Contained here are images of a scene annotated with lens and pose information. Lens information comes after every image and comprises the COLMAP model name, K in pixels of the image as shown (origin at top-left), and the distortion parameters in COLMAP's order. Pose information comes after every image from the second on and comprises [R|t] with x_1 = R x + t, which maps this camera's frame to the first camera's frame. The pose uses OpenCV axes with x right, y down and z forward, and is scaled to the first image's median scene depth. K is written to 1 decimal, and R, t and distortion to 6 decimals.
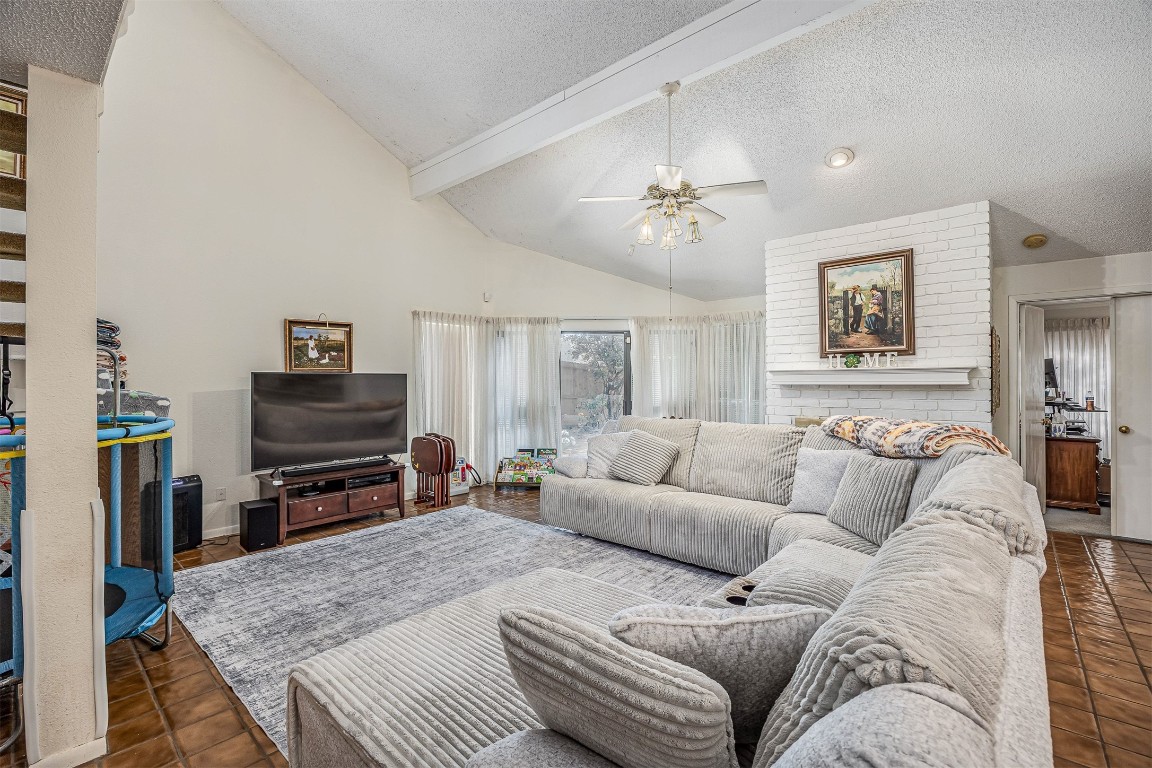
lens RADIAL K [[512.7, 0, 564.1], [0, 512.7, 379.9], [0, 0, 1]] dist [-0.013112, 0.000344]
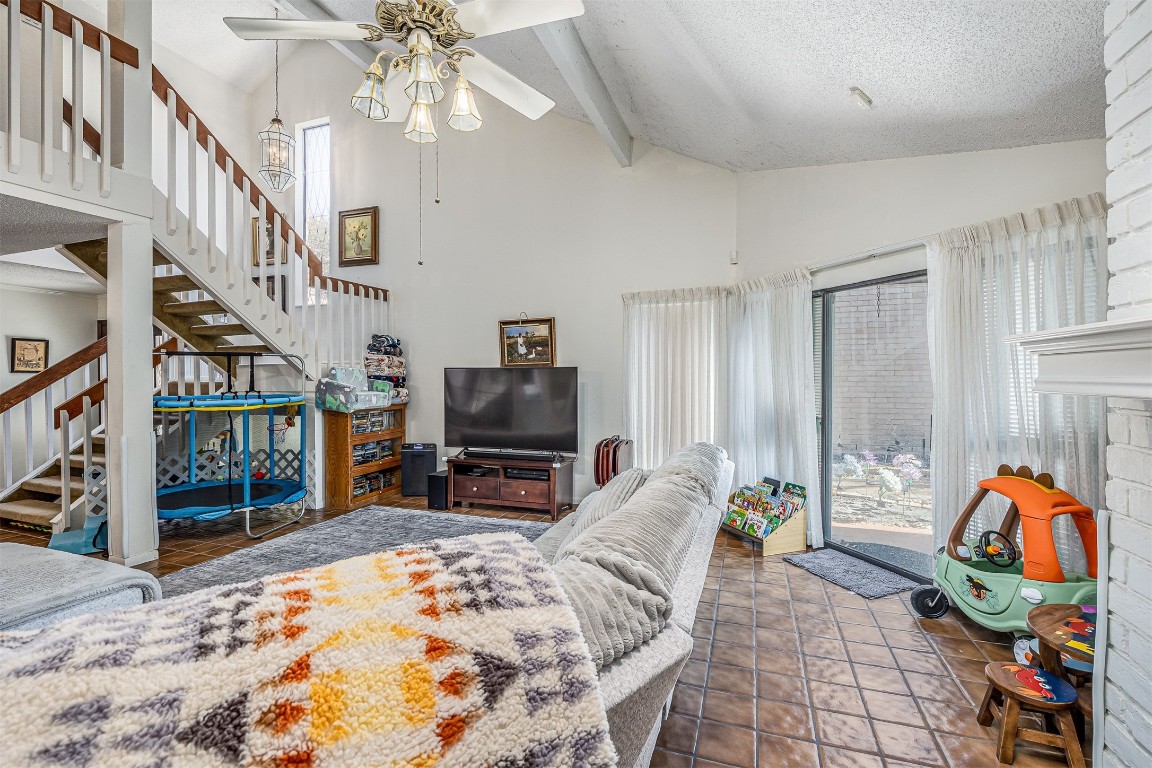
lens RADIAL K [[512.7, 0, 573.2], [0, 512.7, 380.3], [0, 0, 1]] dist [-0.013112, 0.000344]
pose [[0.378455, 0.010949, -0.925555, 0.598731], [0.001872, 0.999919, 0.012594, 0.000380], [0.925618, -0.006499, 0.378403, 0.725576]]
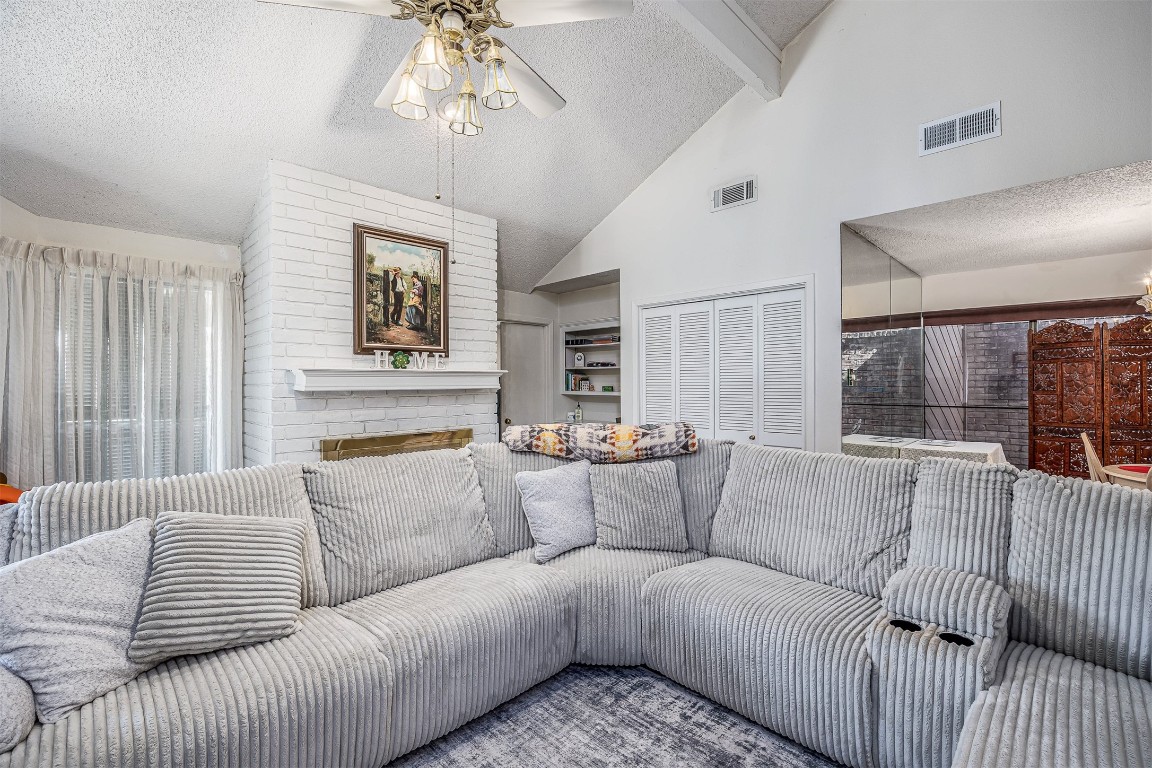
lens RADIAL K [[512.7, 0, 573.3], [0, 512.7, 382.5], [0, 0, 1]] dist [-0.013112, 0.000344]
pose [[0.049447, 0.005266, 0.998763, -0.223465], [0.002348, 0.999983, -0.005388, 0.002645], [-0.998774, 0.002612, 0.049434, 0.687601]]
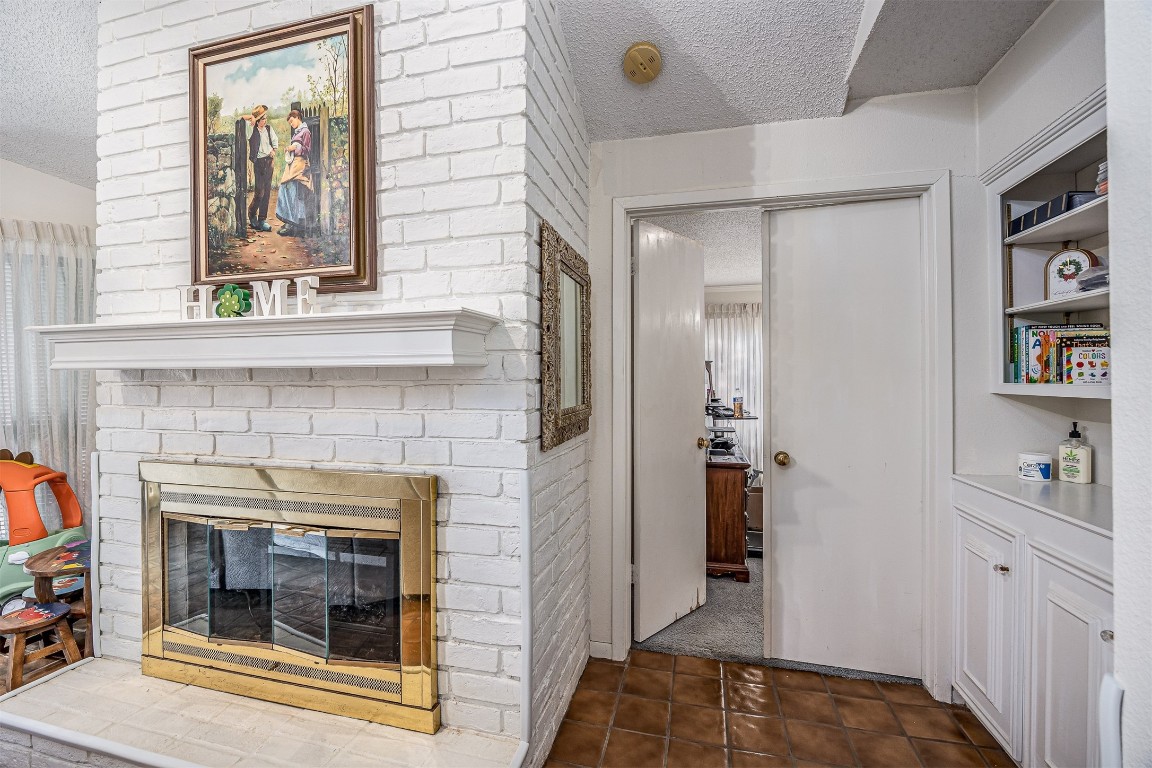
lens RADIAL K [[495.9, 0, 576.2], [0, 495.9, 382.1], [0, 0, 1]] dist [-0.018982, -0.000358]
pose [[0.890461, 0.002804, 0.455051, 0.620197], [-0.002349, 0.999996, -0.001566, 0.018049], [-0.455053, 0.000326, 0.890464, 0.579167]]
